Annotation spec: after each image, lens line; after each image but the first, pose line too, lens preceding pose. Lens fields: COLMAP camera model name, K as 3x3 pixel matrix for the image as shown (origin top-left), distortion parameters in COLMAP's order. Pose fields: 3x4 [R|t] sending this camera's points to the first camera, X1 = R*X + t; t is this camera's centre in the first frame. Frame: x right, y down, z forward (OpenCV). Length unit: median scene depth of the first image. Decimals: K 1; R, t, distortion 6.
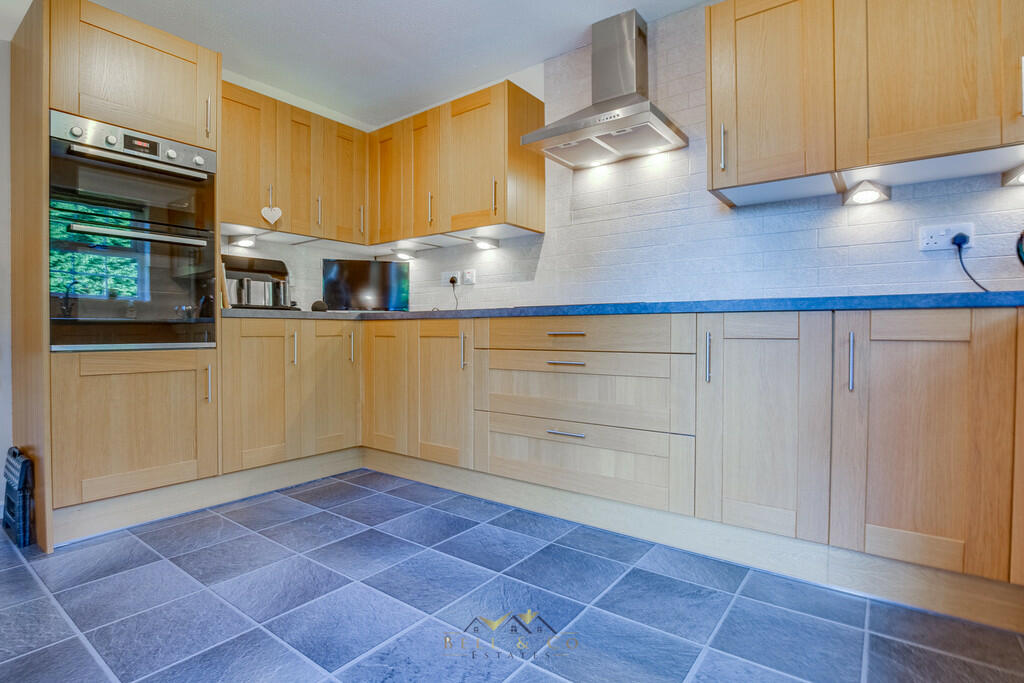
lens RADIAL K [[495.0, 0, 512.0], [0, 495.0, 341.5], [0, 0, 1]] dist [-0.028059, 0.000468]
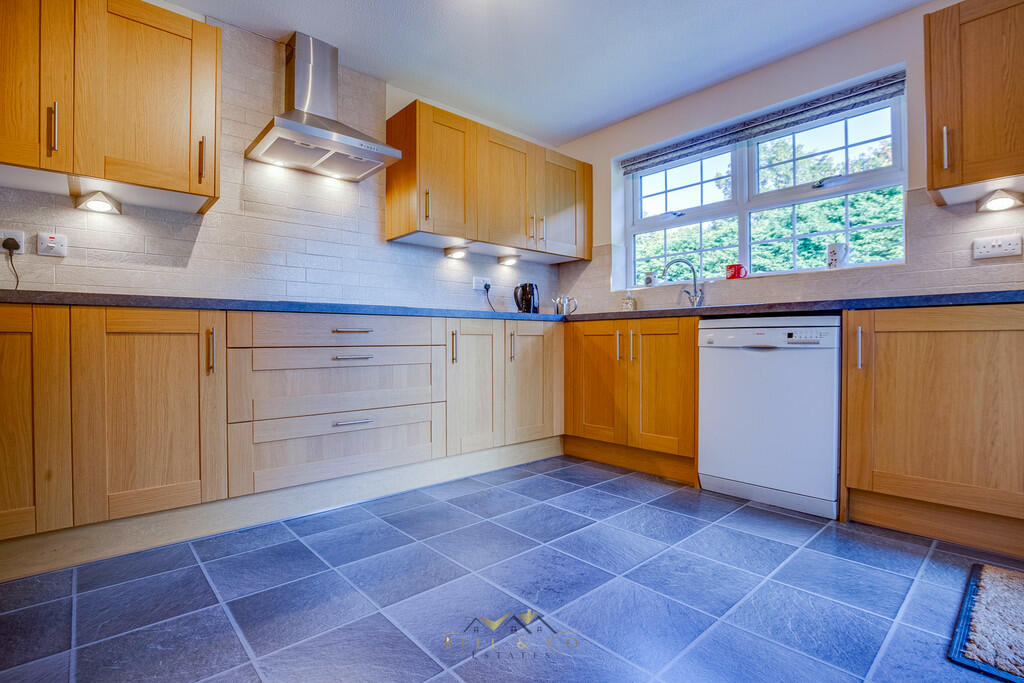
lens RADIAL K [[469.6, 0, 467.6], [0, 469.6, 344.6], [0, 0, 1]] dist [-0.024675, 0.000164]
pose [[0.265223, -0.011469, 0.964119, -0.829184], [0.019432, 0.999790, 0.006548, 0.013215], [-0.963991, 0.016998, 0.265390, 0.487077]]
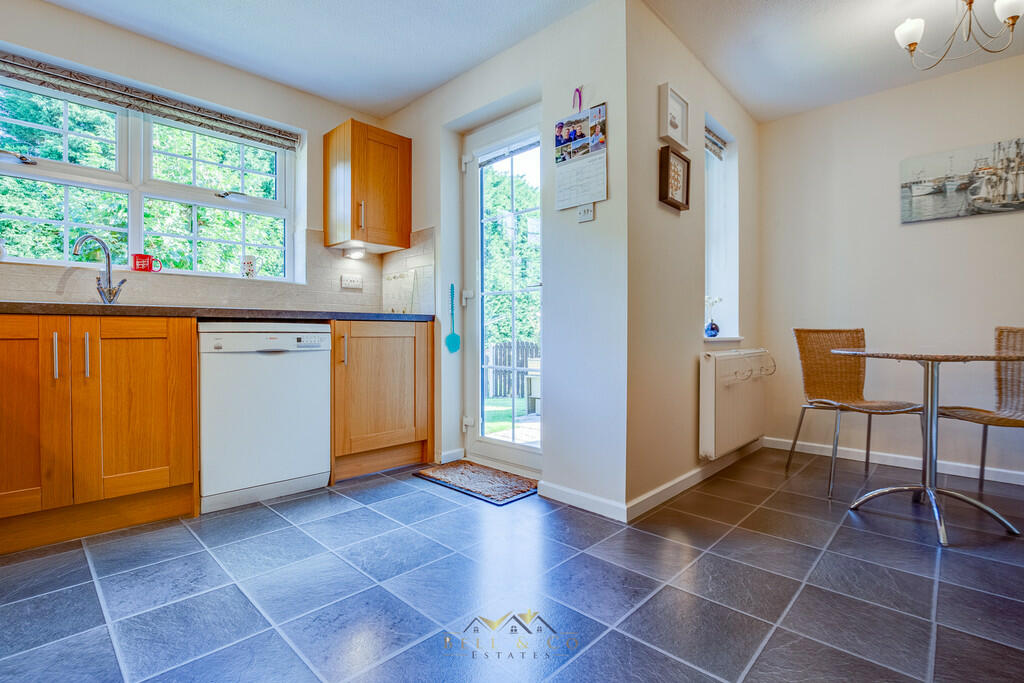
lens RADIAL K [[495.0, 0, 512.0], [0, 495.0, 341.5], [0, 0, 1]] dist [-0.028059, 0.000468]
pose [[-0.988625, -0.003921, 0.150352, -0.392997], [0.001378, 0.999382, 0.035123, -0.022913], [-0.150397, 0.034931, -0.988008, 1.171685]]
